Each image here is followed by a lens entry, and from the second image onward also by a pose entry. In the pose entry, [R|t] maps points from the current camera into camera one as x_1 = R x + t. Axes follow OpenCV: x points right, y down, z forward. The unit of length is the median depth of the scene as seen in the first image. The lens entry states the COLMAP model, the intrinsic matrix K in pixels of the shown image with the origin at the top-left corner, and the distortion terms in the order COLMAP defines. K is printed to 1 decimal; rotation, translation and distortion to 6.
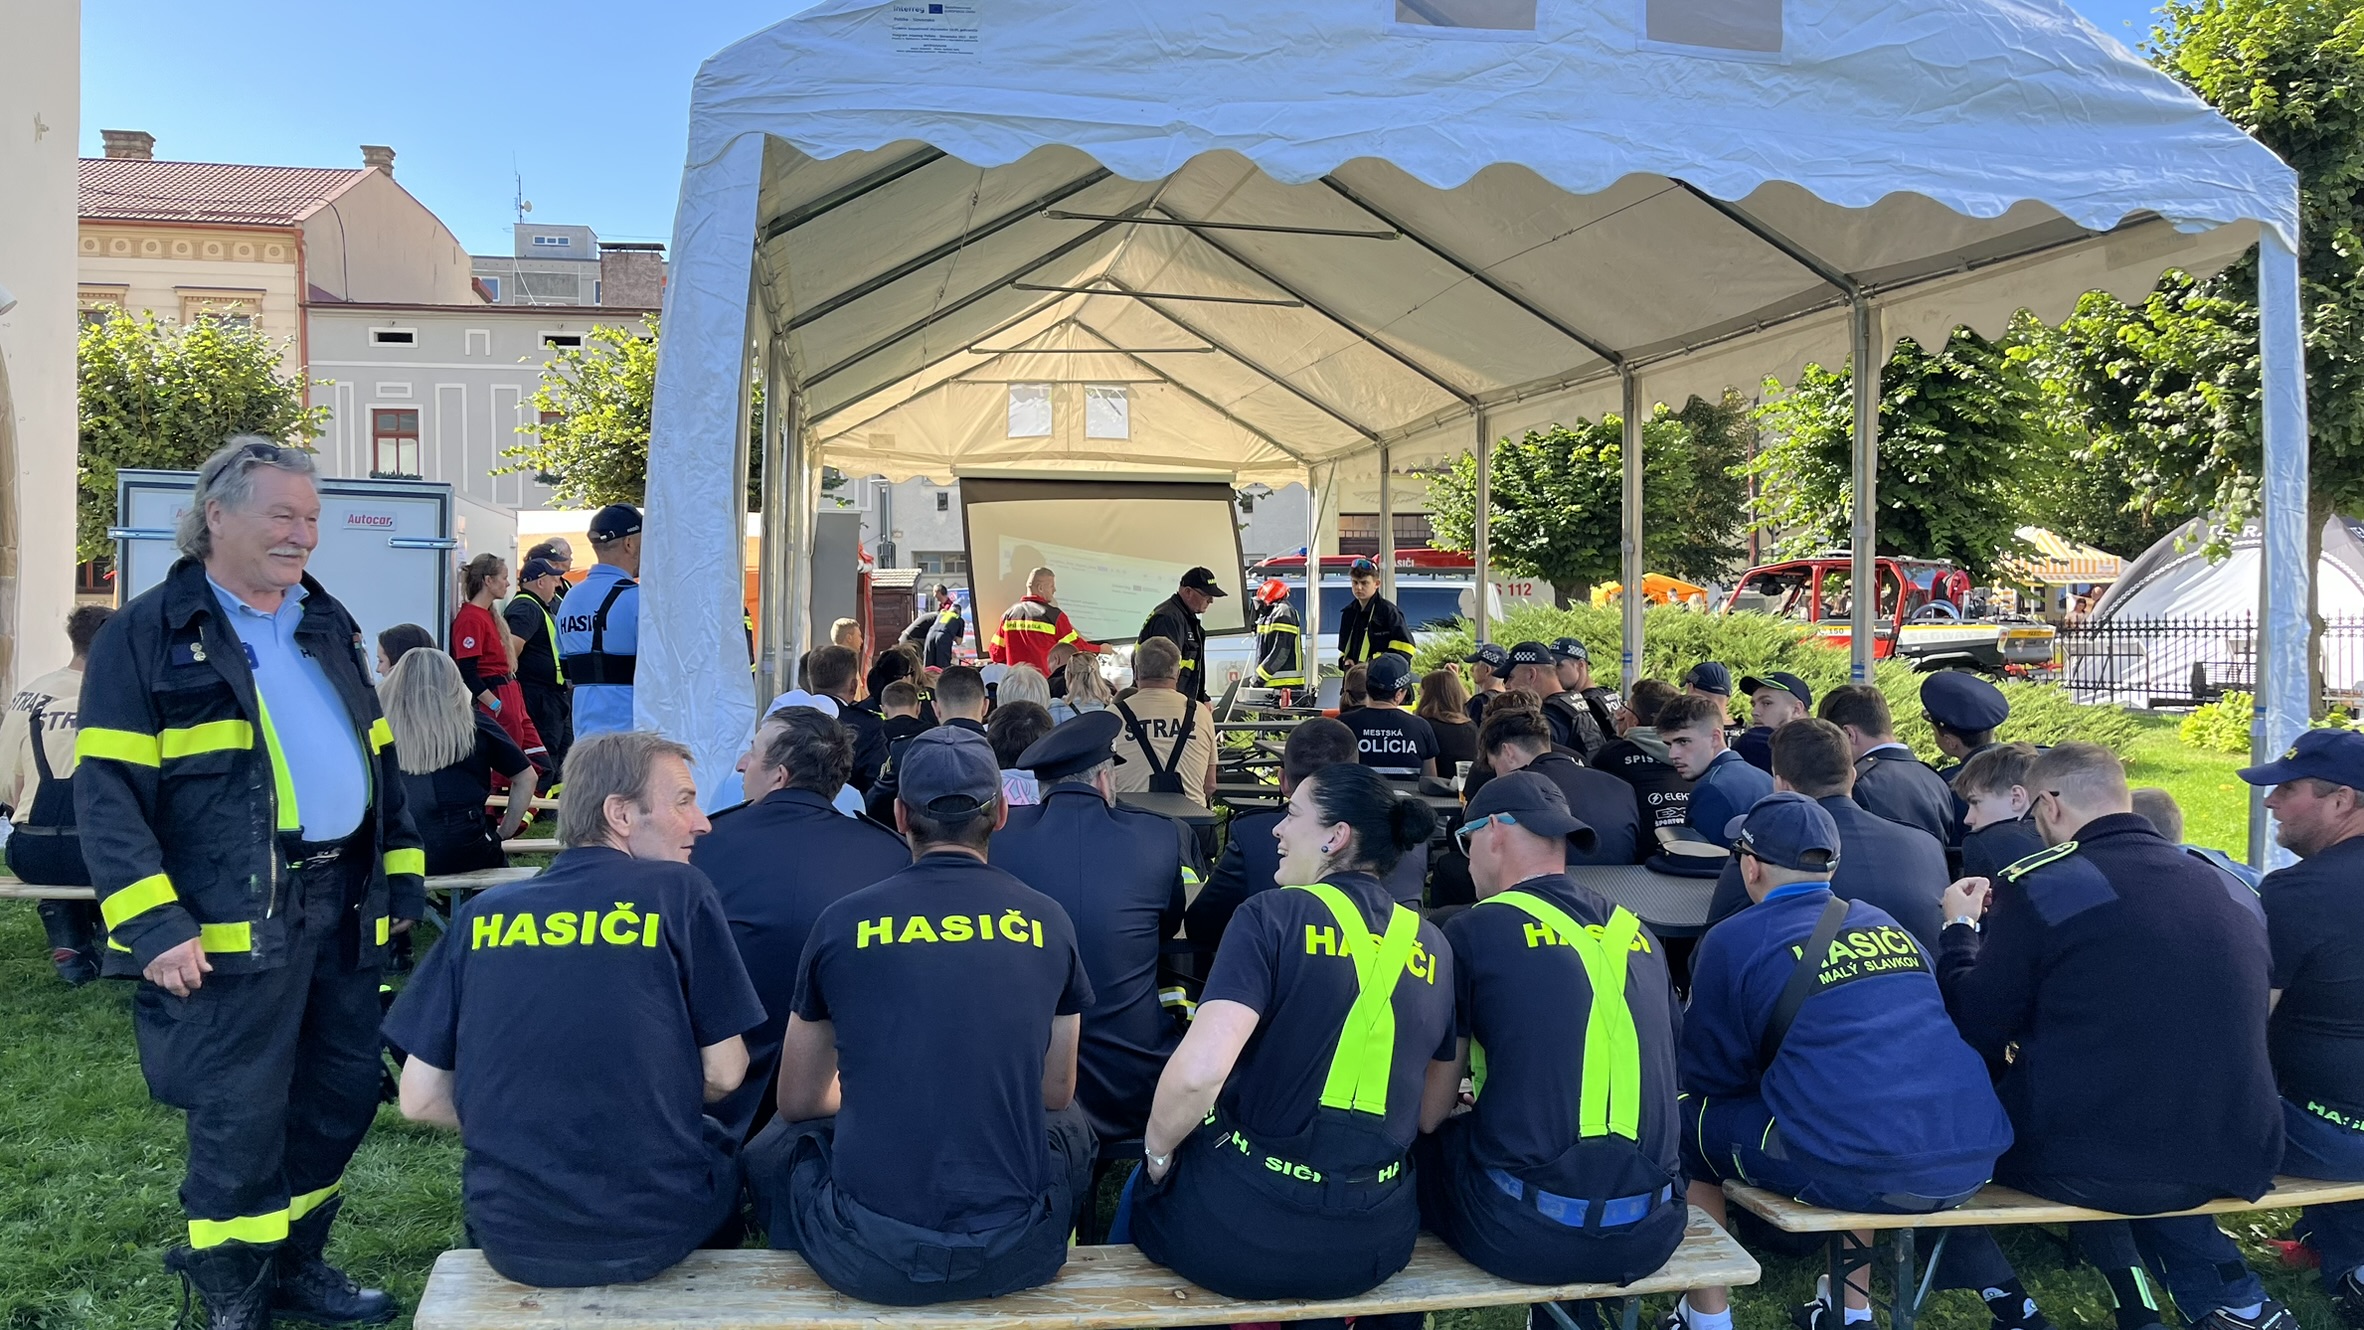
lens RADIAL K [[1770.5, 0, 1182.2], [0, 1770.5, 660.5], [0, 0, 1]] dist [-0.006243, 0.000056]
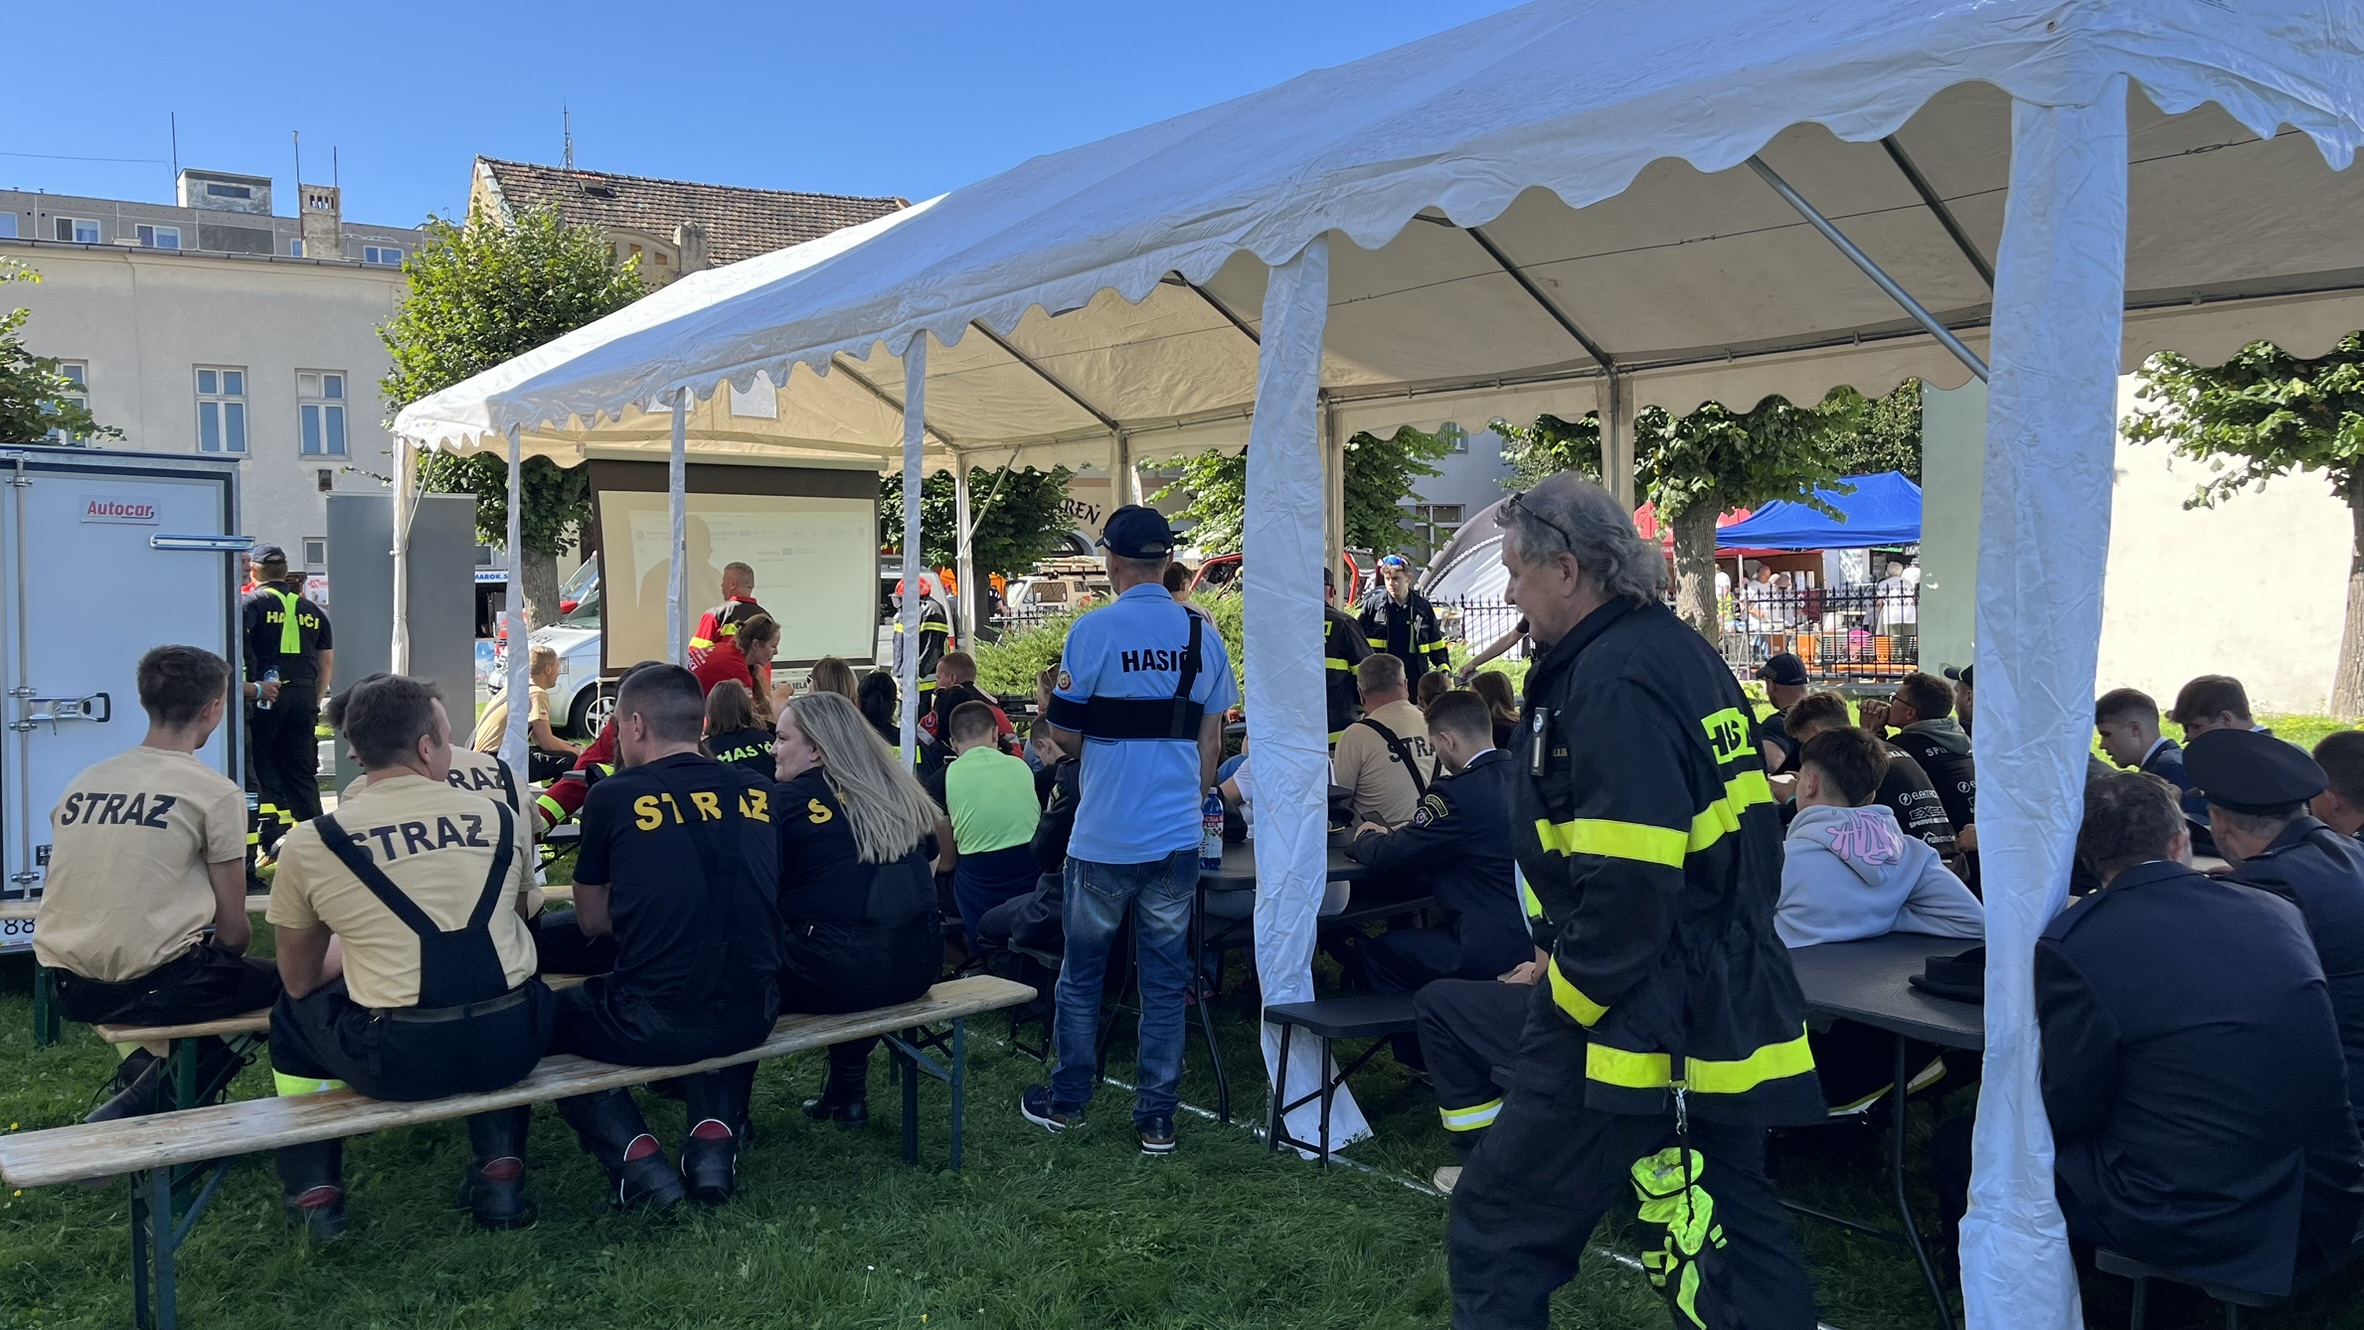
lens RADIAL K [[1770.5, 0, 1182.3], [0, 1770.5, 663.9], [0, 0, 1]] dist [-0.006243, 0.000056]
pose [[0.880530, -0.035669, 0.472647, -0.418668], [0.030605, 0.999362, 0.018402, -0.018889], [-0.473002, -0.001738, 0.881060, 0.189748]]
